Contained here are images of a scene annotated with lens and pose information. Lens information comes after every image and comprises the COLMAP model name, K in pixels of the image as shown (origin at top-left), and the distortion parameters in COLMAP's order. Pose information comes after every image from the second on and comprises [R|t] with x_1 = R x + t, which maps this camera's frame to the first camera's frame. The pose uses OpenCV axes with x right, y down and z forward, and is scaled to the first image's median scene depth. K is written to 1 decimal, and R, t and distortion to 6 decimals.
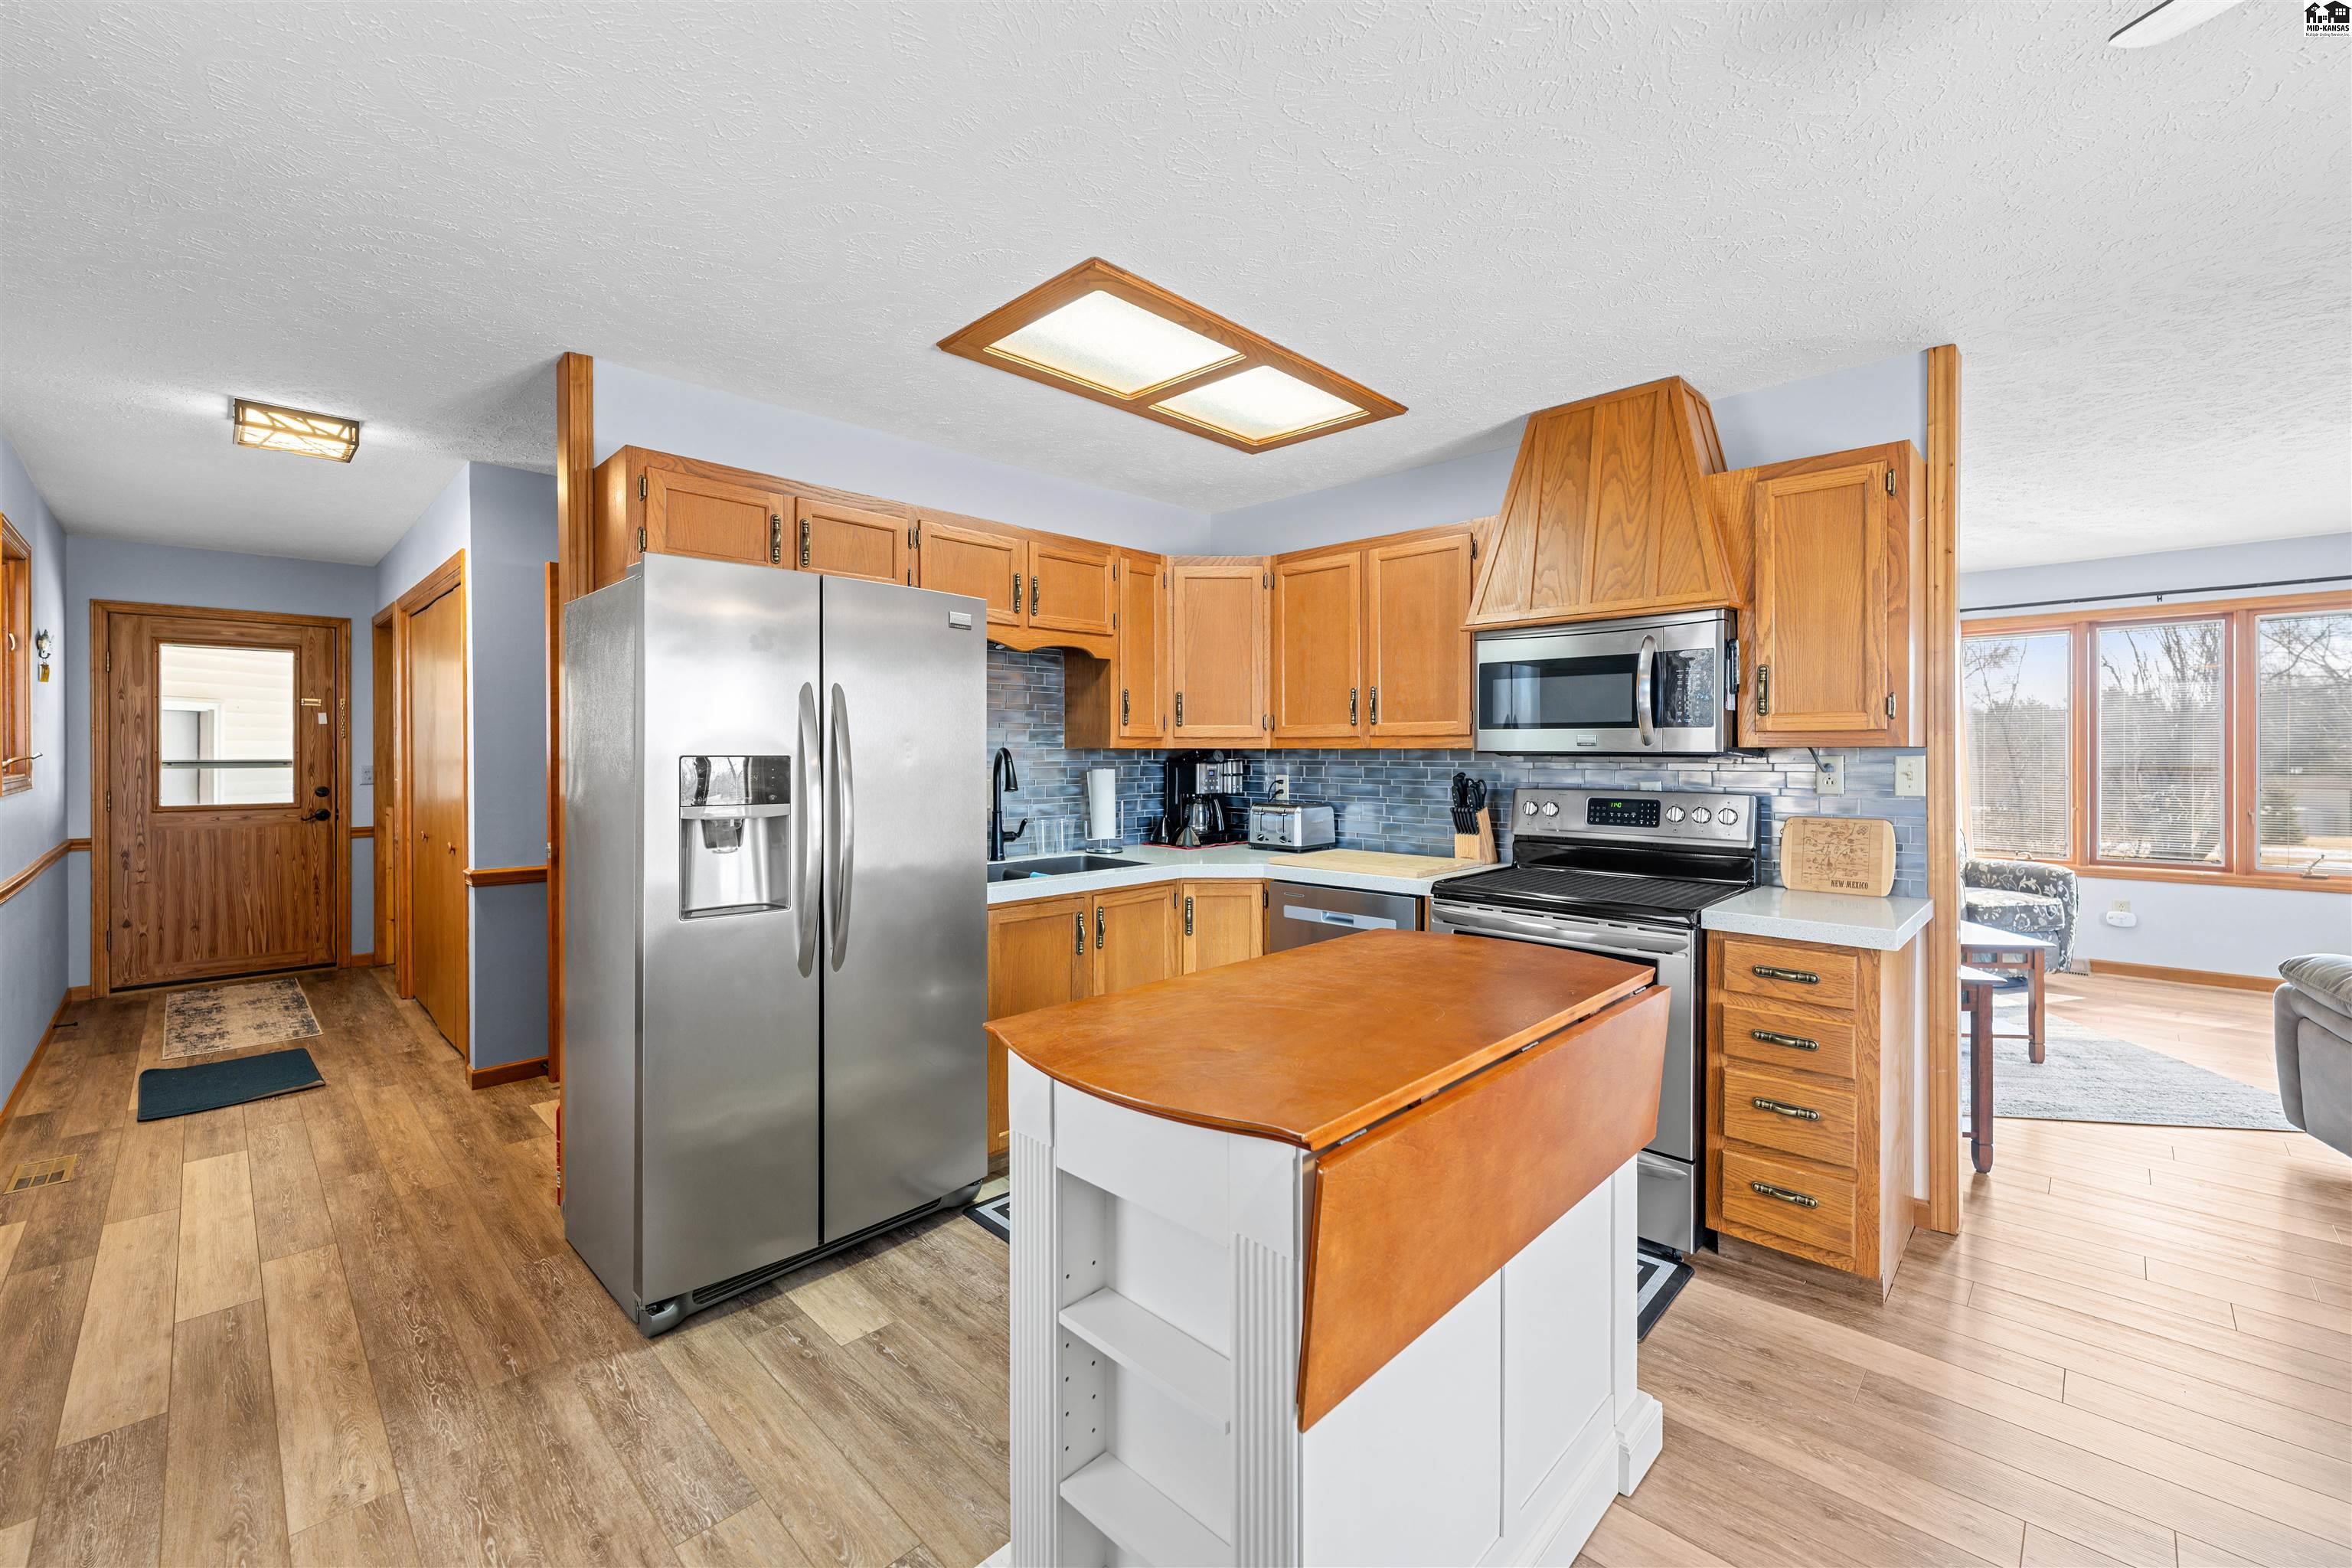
lens RADIAL K [[961.2, 0, 1186.4], [0, 961.2, 756.4], [0, 0, 1]] dist [-0.004473, 0.001158]
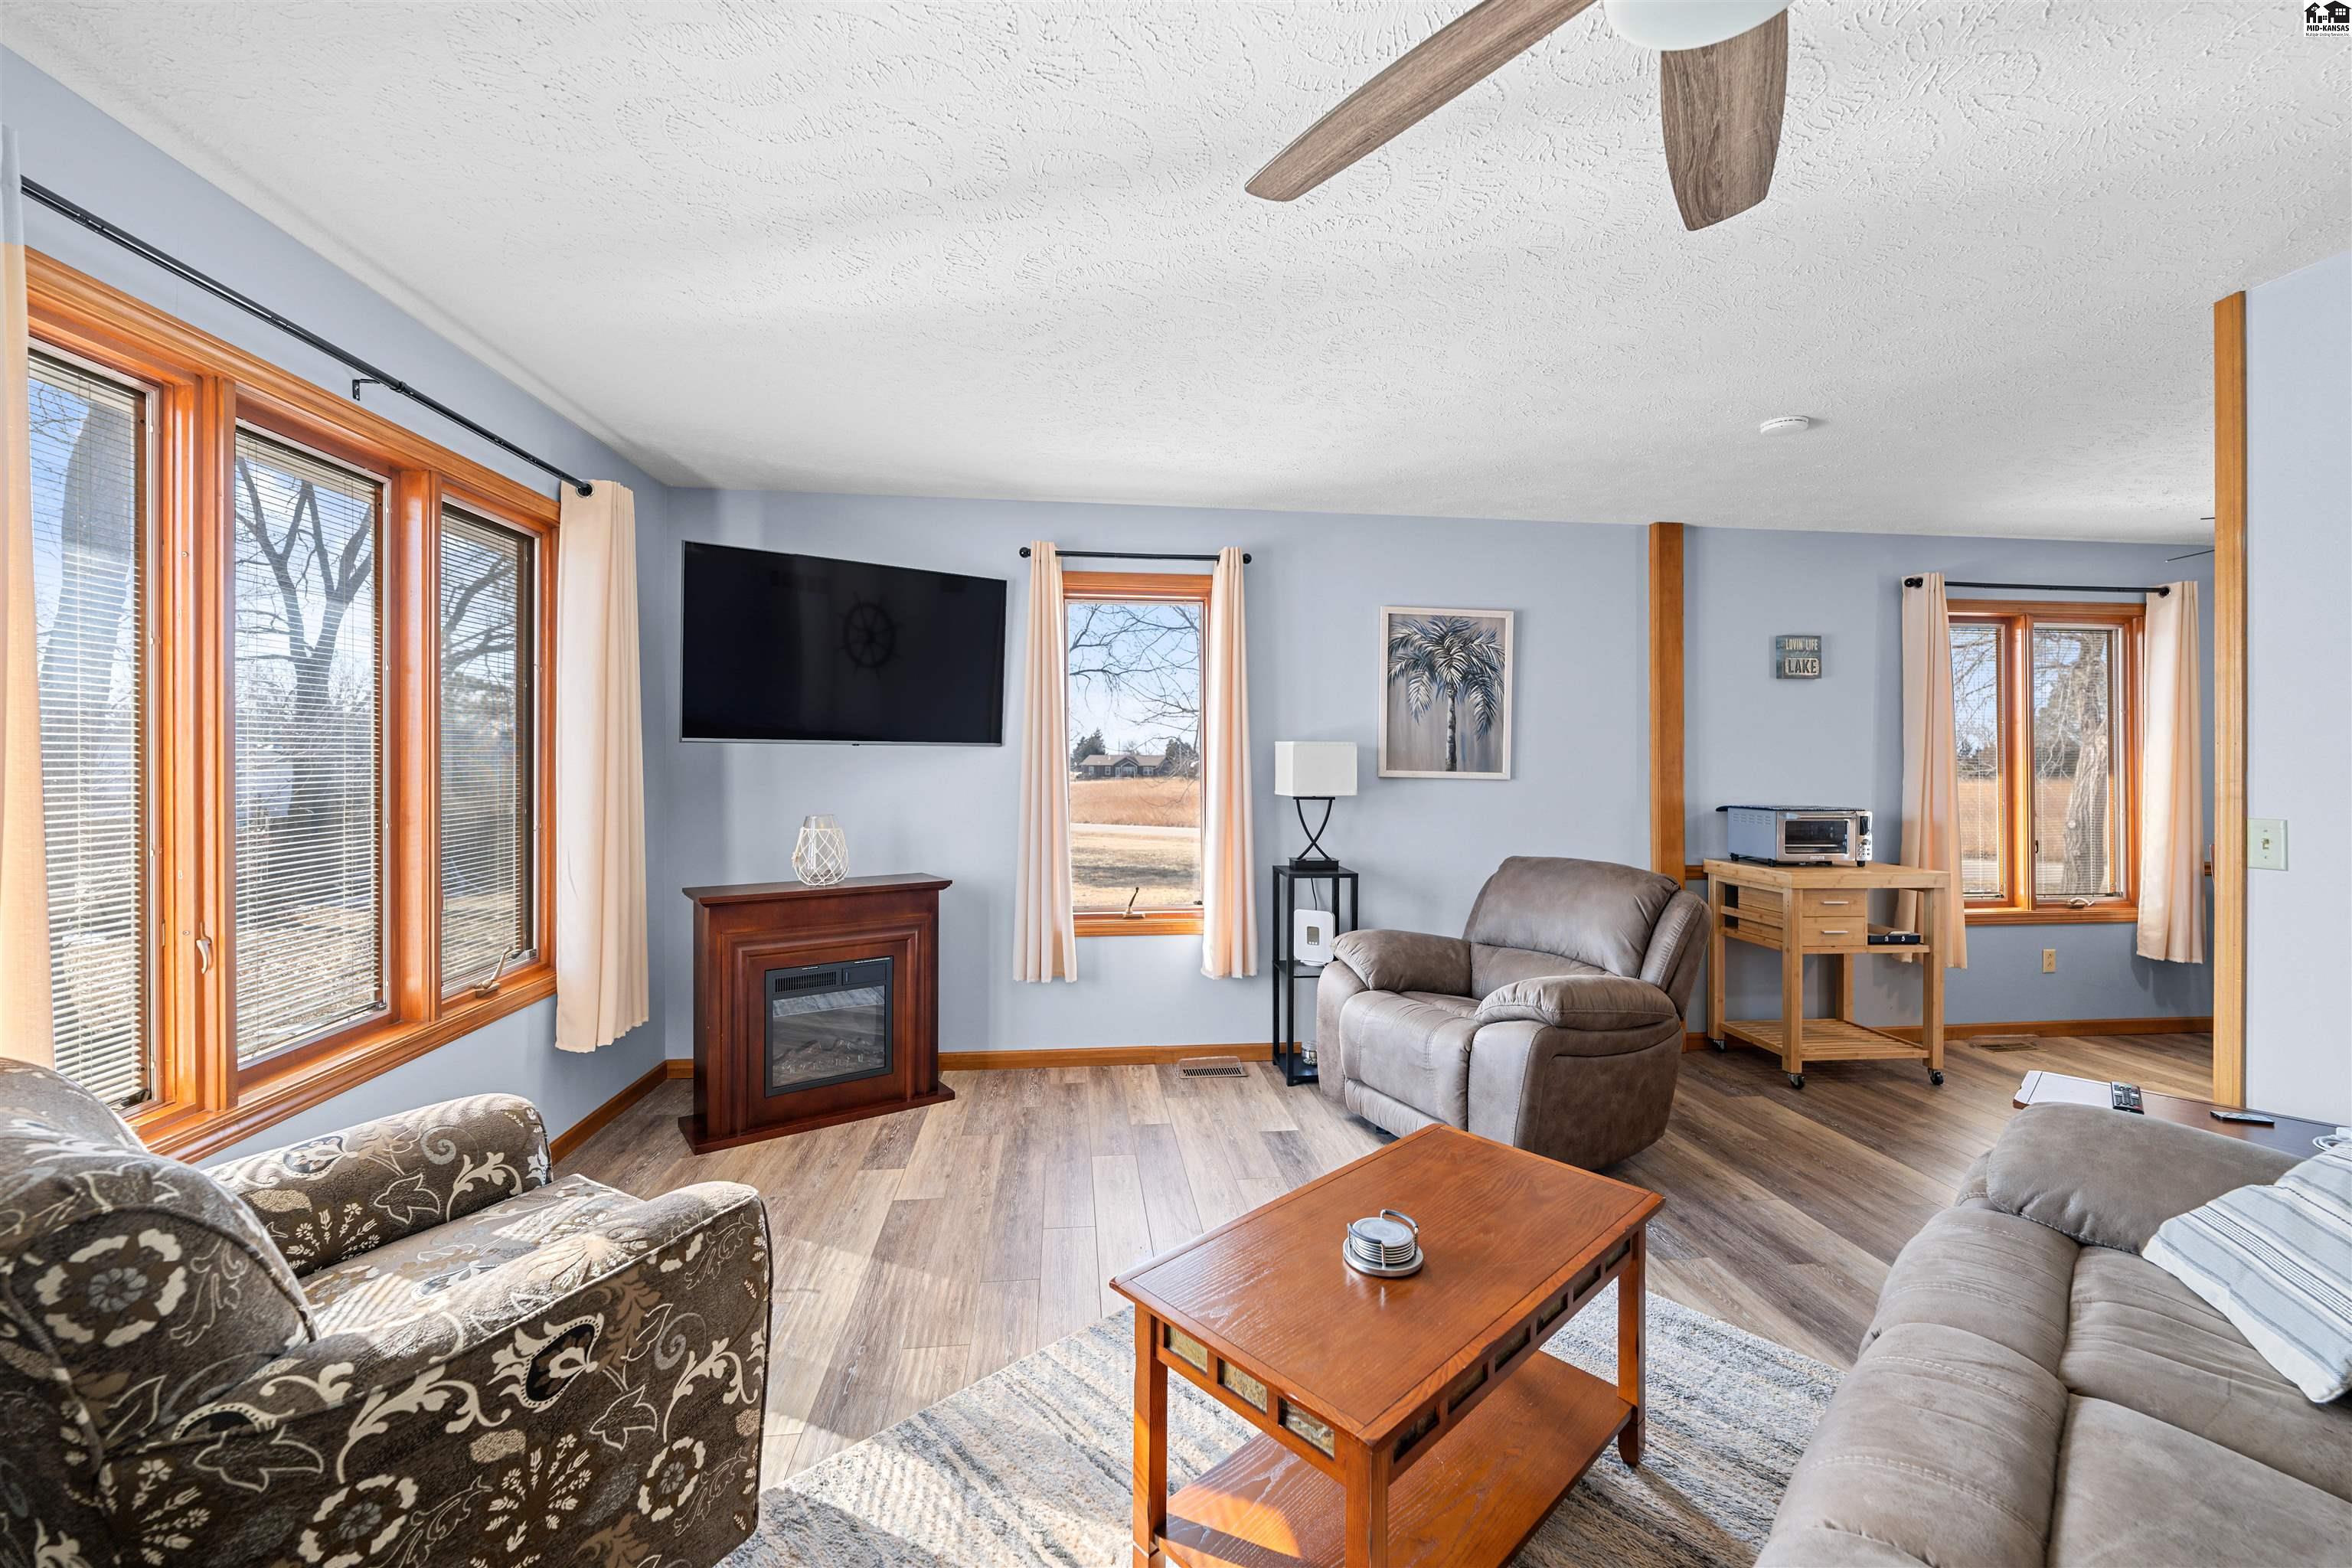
lens RADIAL K [[961.2, 0, 1178.2], [0, 961.2, 750.1], [0, 0, 1]] dist [-0.004473, 0.001158]
pose [[-0.777083, -0.000177, 0.629398, 0.785052], [-0.003306, 0.999987, -0.003800, -0.017135], [-0.629389, -0.005034, -0.777074, 1.773250]]
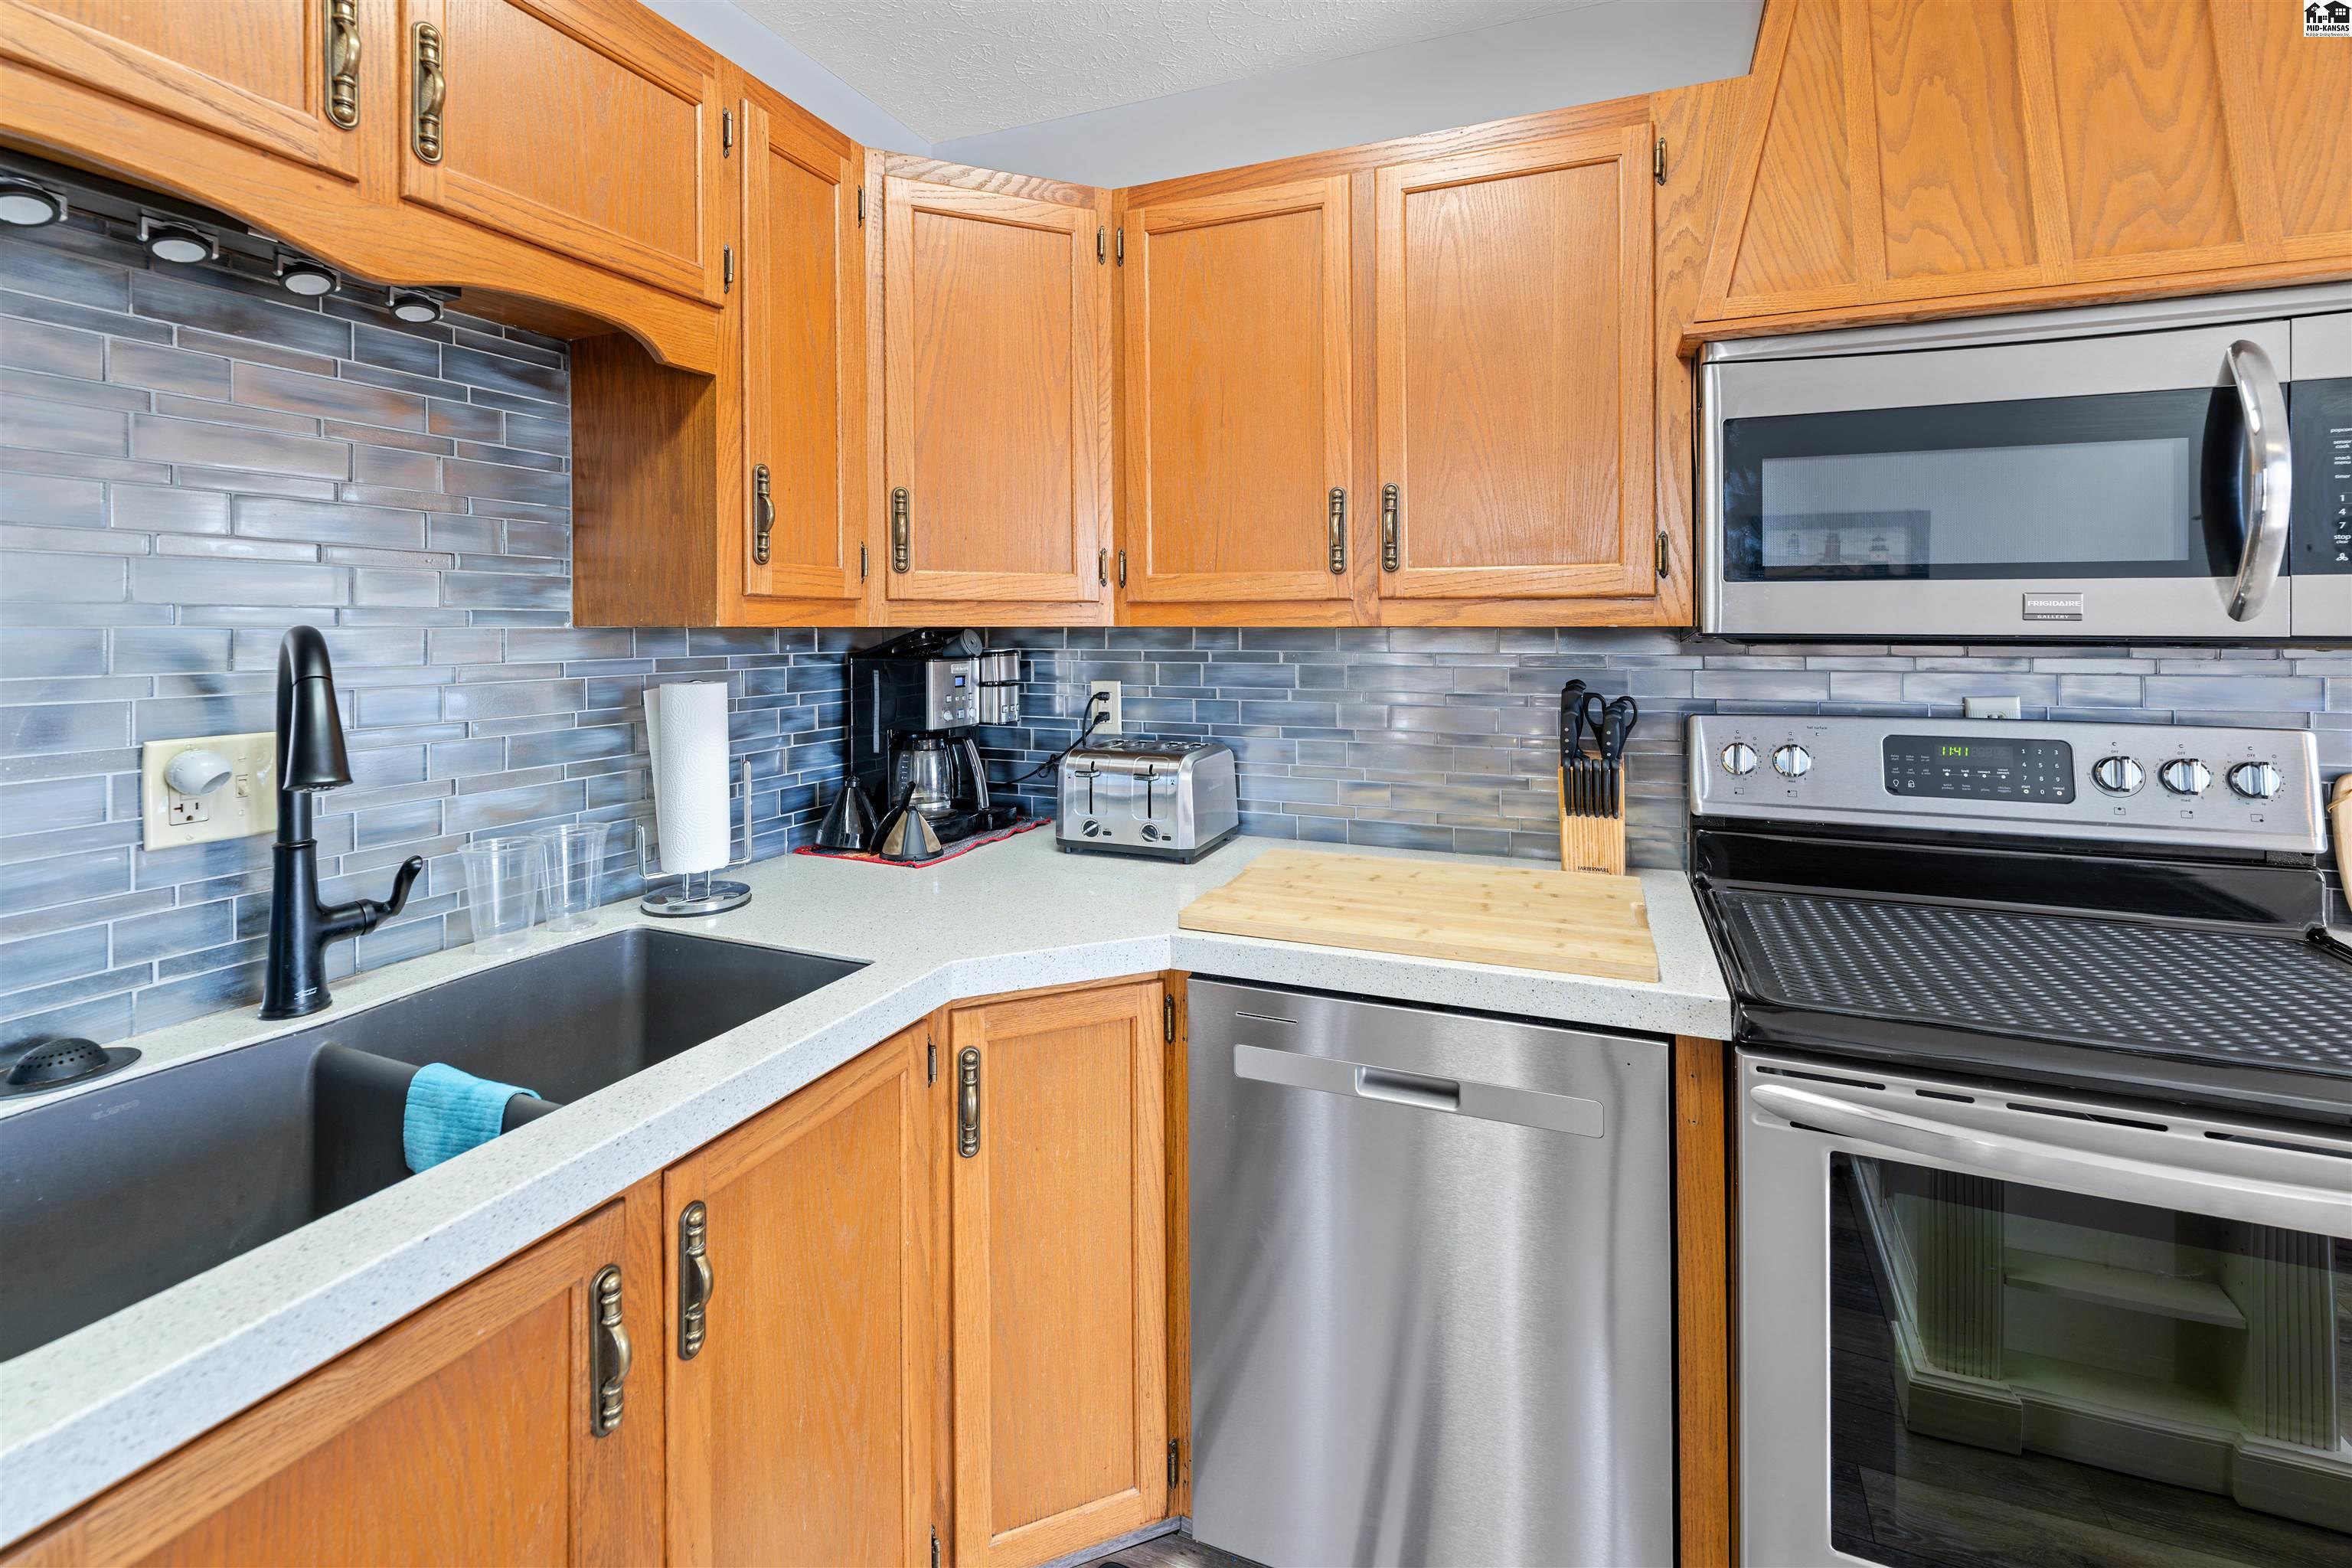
lens RADIAL K [[1004.1, 0, 1190.4], [0, 1004.1, 631.0], [0, 0, 1]] dist [0.000502, -0.000621]
pose [[0.926460, -0.004061, 0.376371, -0.061188], [0.004293, 0.999991, 0.000220, -0.007053], [-0.376368, 0.001412, 0.926469, 0.636858]]
